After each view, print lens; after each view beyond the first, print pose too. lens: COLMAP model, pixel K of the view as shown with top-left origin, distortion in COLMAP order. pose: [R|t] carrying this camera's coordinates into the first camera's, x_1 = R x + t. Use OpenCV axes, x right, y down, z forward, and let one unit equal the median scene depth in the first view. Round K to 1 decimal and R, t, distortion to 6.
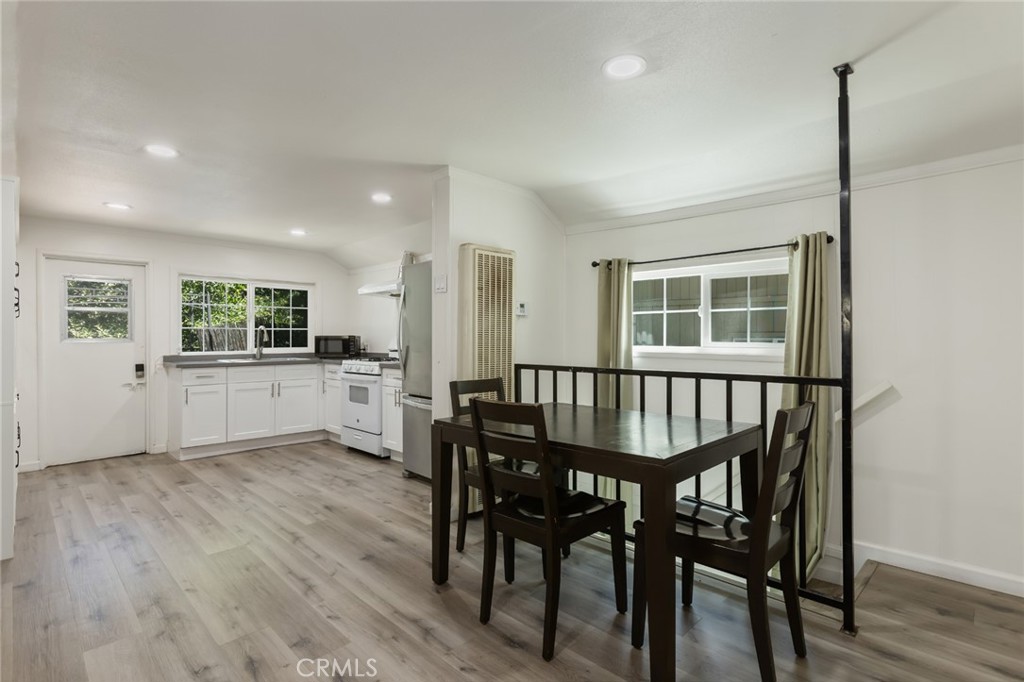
lens RADIAL K [[500.6, 0, 512.0], [0, 500.6, 341.0], [0, 0, 1]] dist [-0.002525, 0.000966]
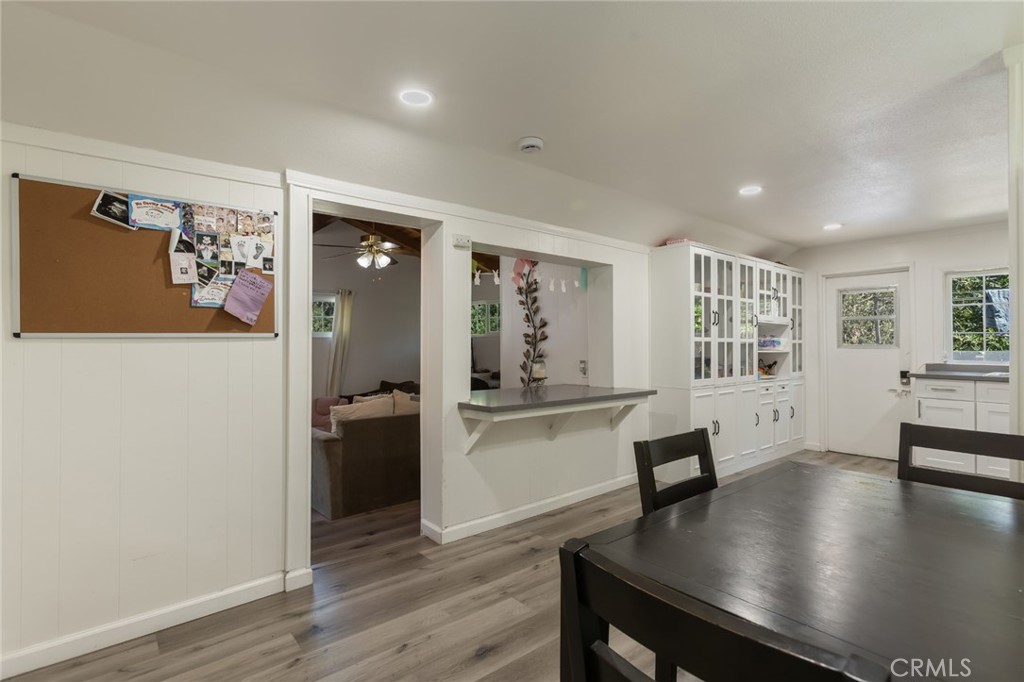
lens RADIAL K [[500.6, 0, 512.0], [0, 500.6, 341.0], [0, 0, 1]] dist [-0.002525, 0.000966]
pose [[-0.078006, -0.001180, -0.996952, 0.317666], [0.004755, 0.999987, -0.001555, -0.015979], [0.996942, -0.004861, -0.077999, 0.327145]]
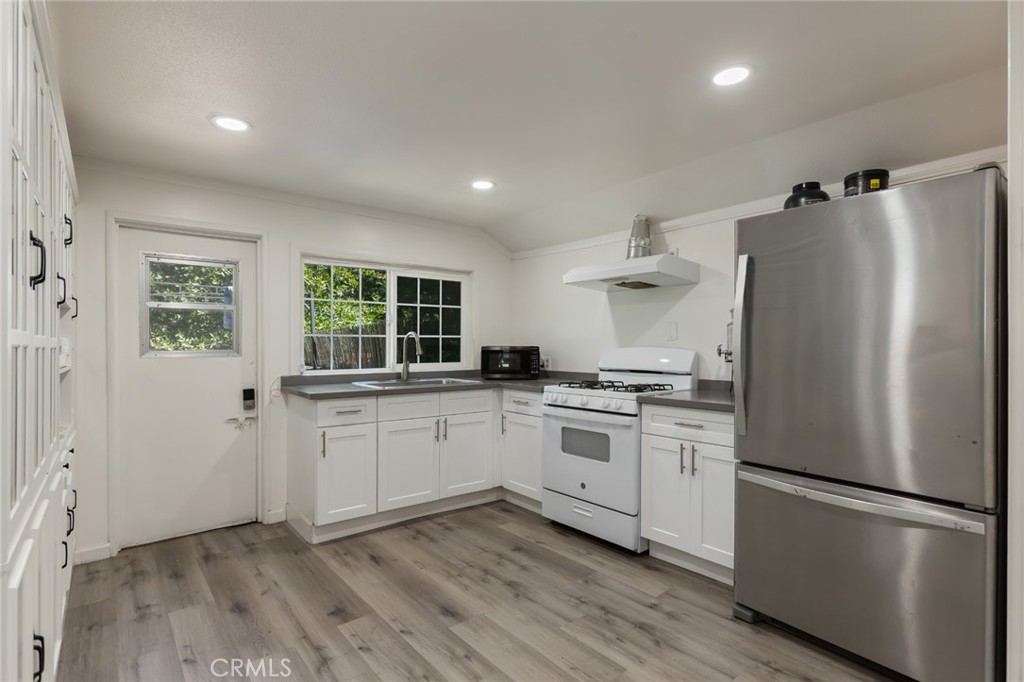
lens RADIAL K [[507.4, 0, 514.7], [0, 507.4, 349.1], [0, 0, 1]] dist [-0.012397, 0.000301]
pose [[0.995033, 0.004301, -0.099455, -0.346673], [-0.003923, 0.999984, 0.003997, -0.011899], [0.099471, -0.003587, 0.995034, 0.389330]]
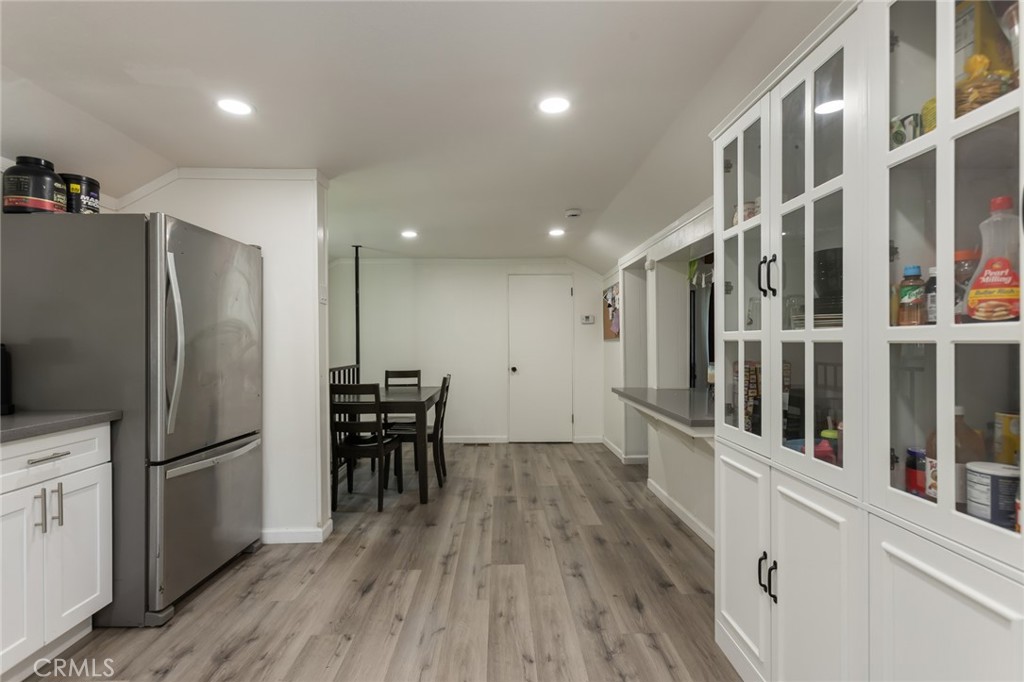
lens RADIAL K [[500.6, 0, 512.0], [0, 500.6, 341.0], [0, 0, 1]] dist [-0.002525, 0.000966]
pose [[-0.726728, 0.005307, 0.686905, -0.720705], [0.003575, 0.999986, -0.003943, -0.013568], [-0.686916, -0.000410, -0.726736, 0.980240]]
